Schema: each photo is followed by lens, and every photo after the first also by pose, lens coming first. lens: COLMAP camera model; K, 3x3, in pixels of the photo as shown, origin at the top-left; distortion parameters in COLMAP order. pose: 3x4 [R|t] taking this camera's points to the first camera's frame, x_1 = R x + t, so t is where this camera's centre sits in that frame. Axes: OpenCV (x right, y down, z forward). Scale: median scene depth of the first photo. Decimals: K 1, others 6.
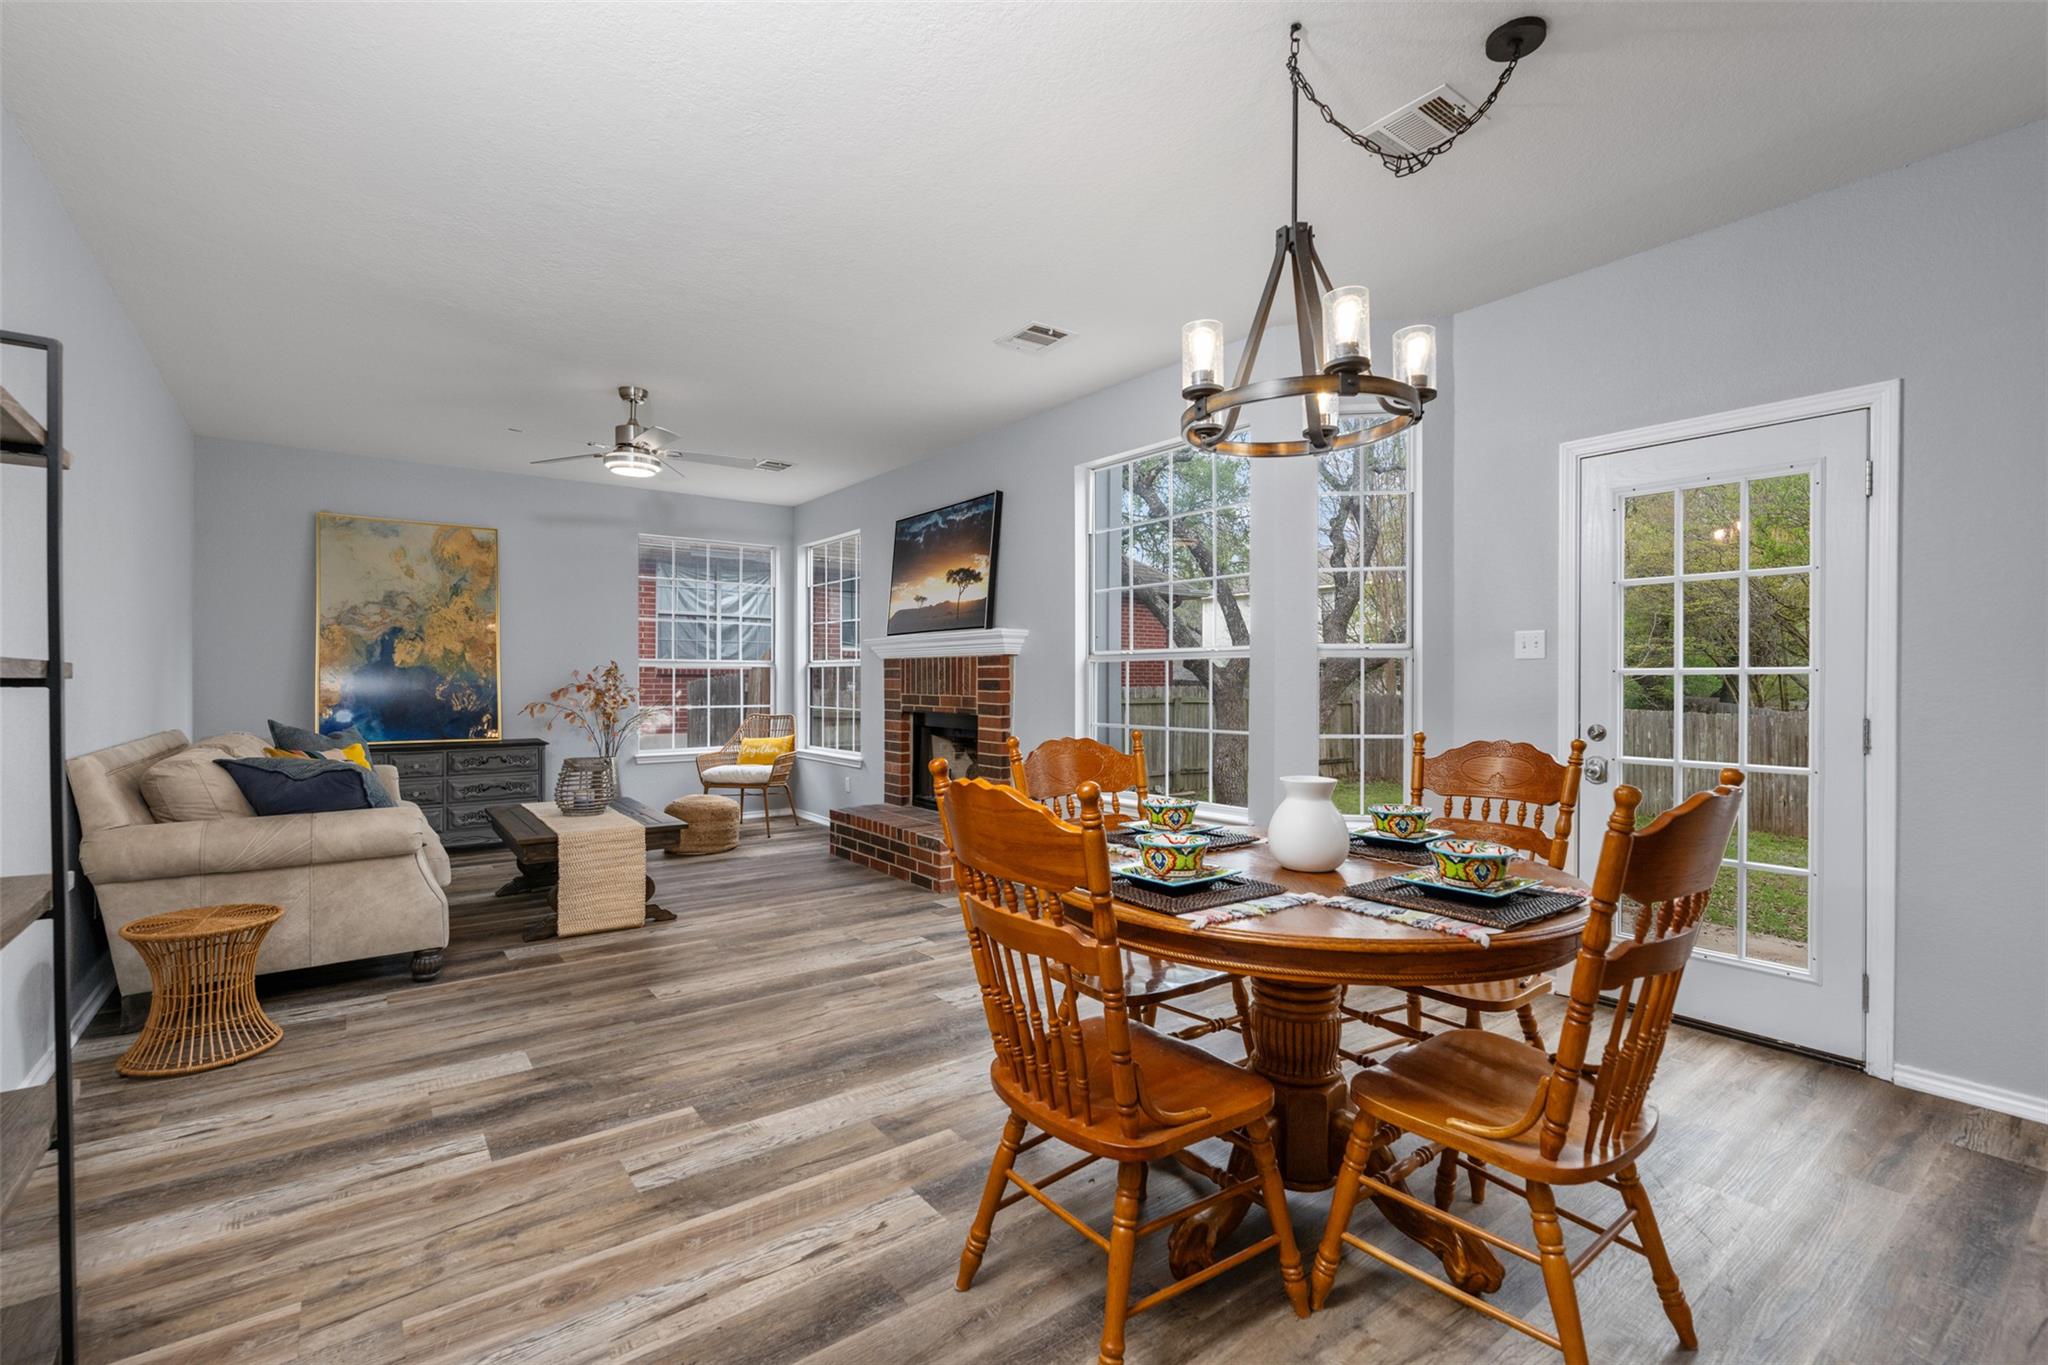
lens RADIAL K [[912.6, 0, 1024.0], [0, 912.6, 682.5], [0, 0, 1]] dist [0.002111, -0.000350]
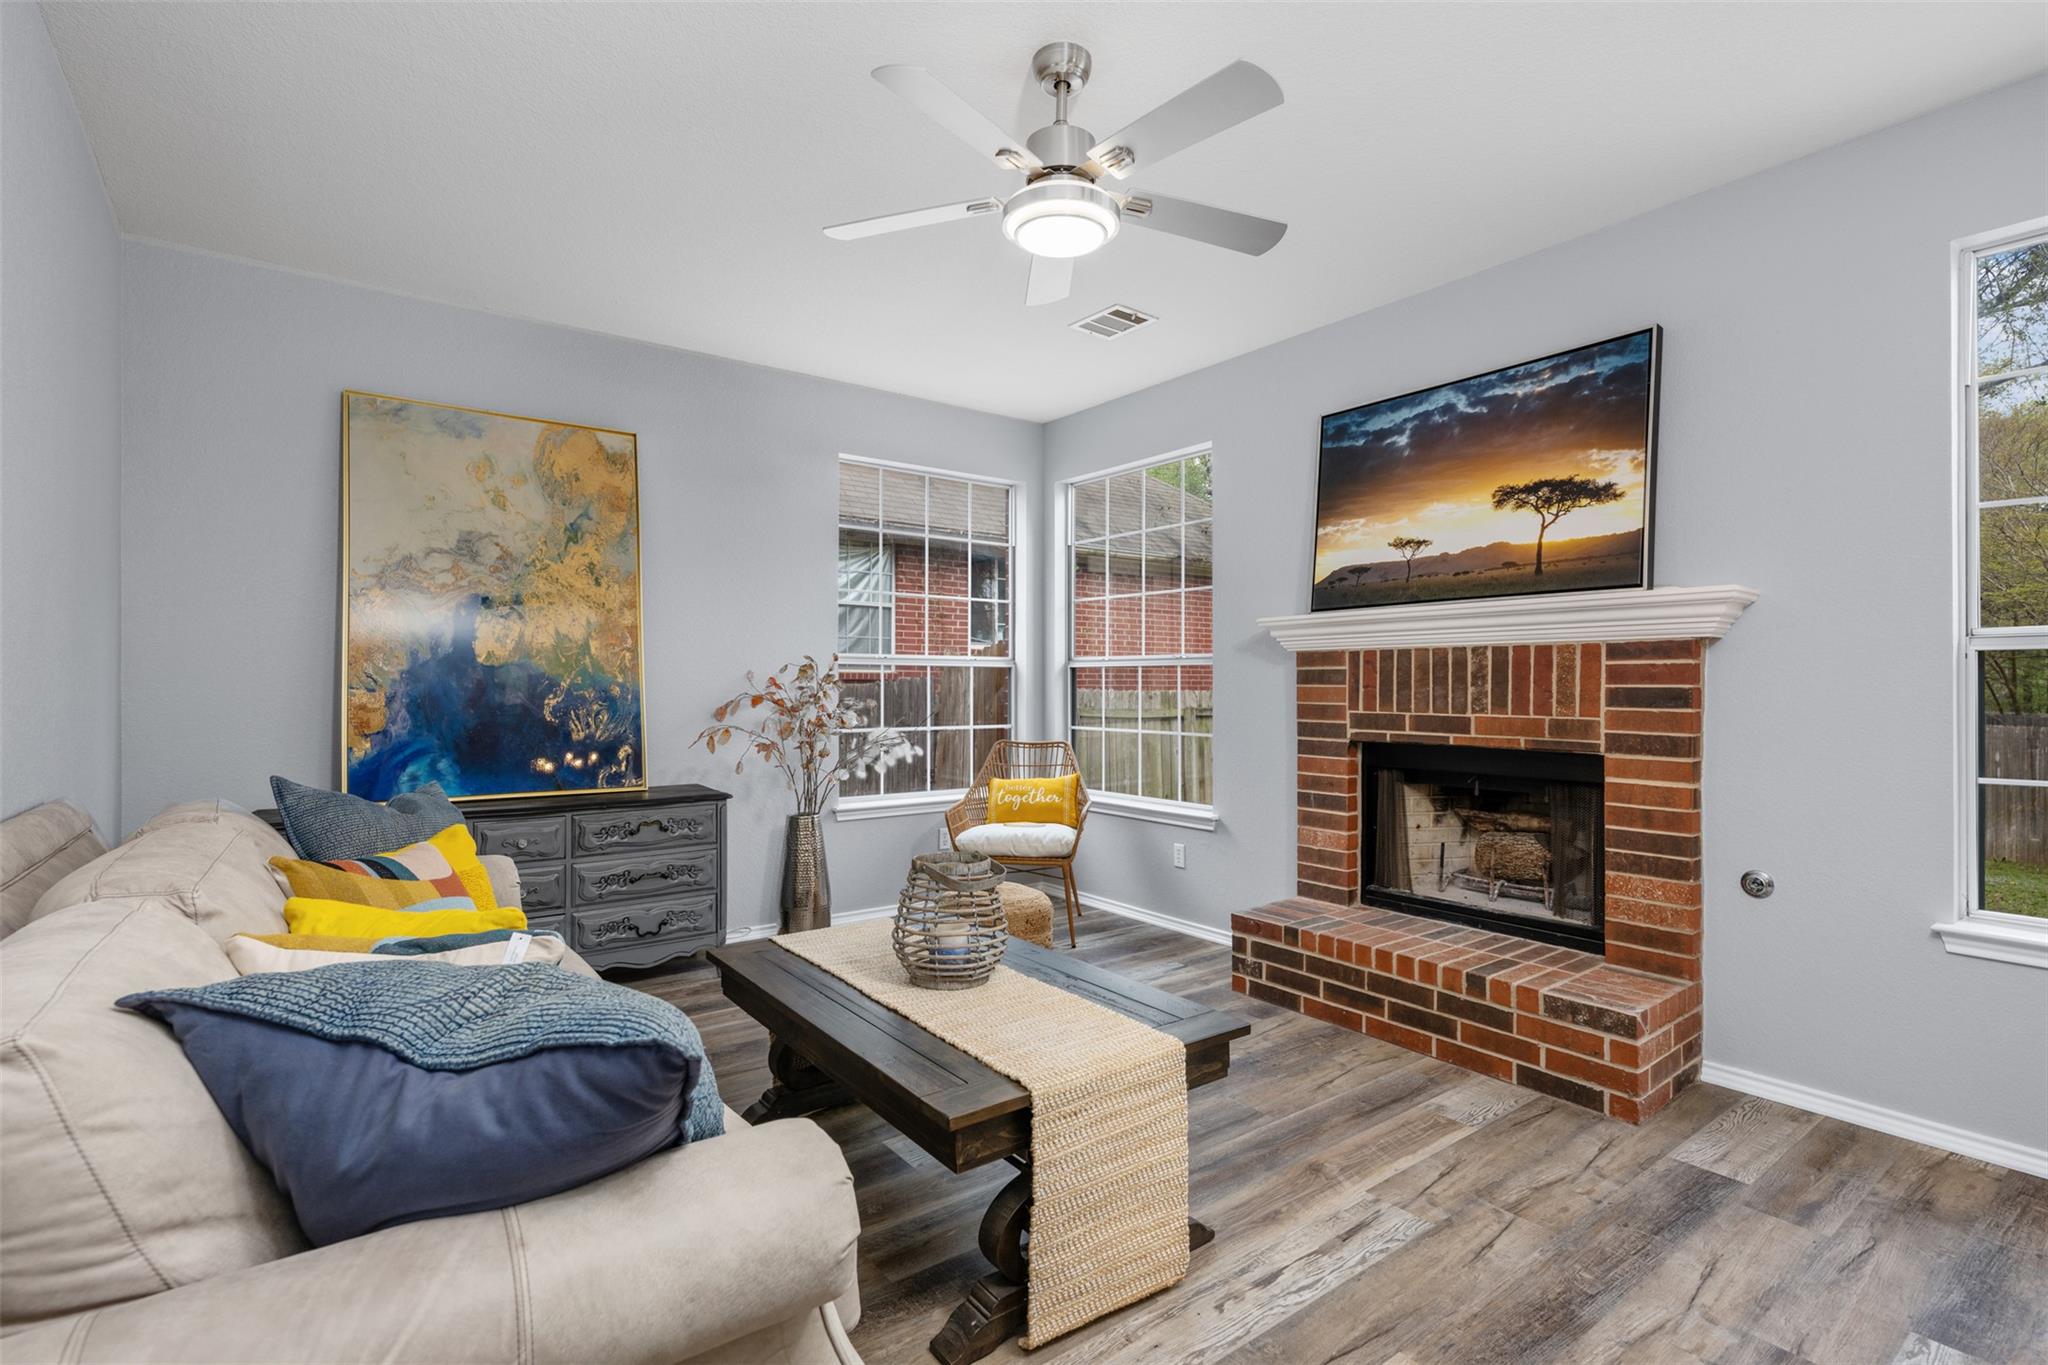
lens RADIAL K [[961.7, 0, 1024.0], [0, 961.7, 682.5], [0, 0, 1]] dist [-0.000319, 0.000081]
pose [[1.000000, 0.000328, -0.000277, -0.339040], [-0.000330, 0.999977, -0.006742, -0.001613], [0.000275, 0.006742, 0.999977, 0.391192]]
